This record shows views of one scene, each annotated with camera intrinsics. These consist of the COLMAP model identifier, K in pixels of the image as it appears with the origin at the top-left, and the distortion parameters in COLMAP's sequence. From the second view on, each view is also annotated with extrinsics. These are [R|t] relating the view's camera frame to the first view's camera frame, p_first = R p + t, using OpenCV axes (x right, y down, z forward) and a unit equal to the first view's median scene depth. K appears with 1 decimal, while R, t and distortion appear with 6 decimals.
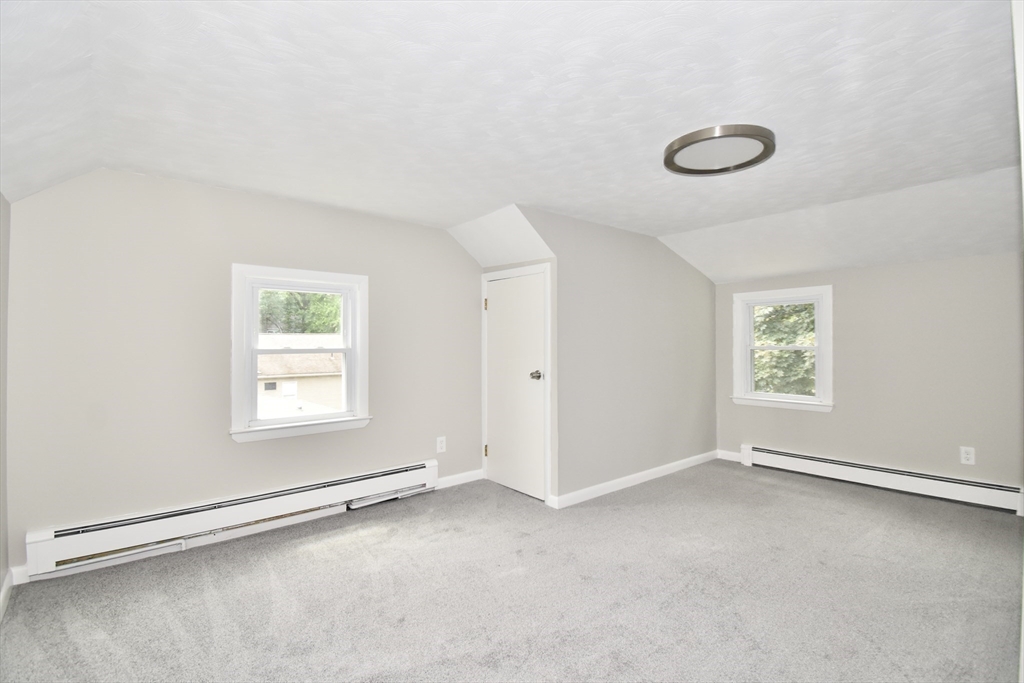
lens RADIAL K [[461.3, 0, 513.3], [0, 461.3, 336.4], [0, 0, 1]] dist [0.019804, -0.024347]
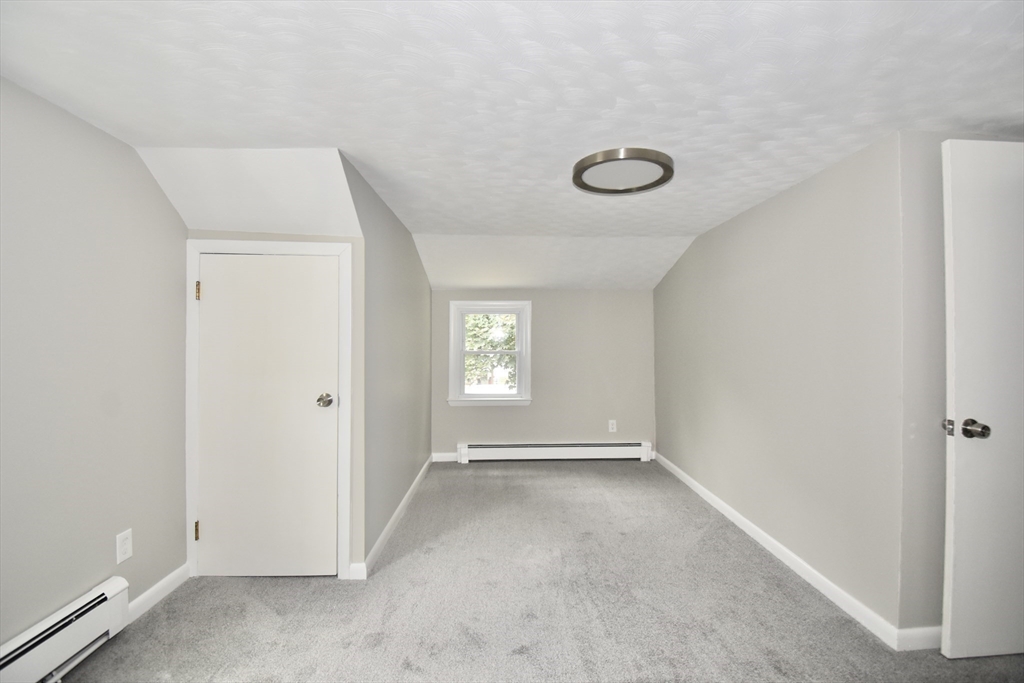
lens RADIAL K [[449.5, 0, 519.3], [0, 449.5, 338.7], [0, 0, 1]] dist [0.018048, -0.024598]
pose [[0.609831, 0.006717, 0.792503, -0.306219], [-0.015031, 0.999882, 0.003092, -0.016651], [-0.792389, -0.013798, 0.609860, 0.342880]]
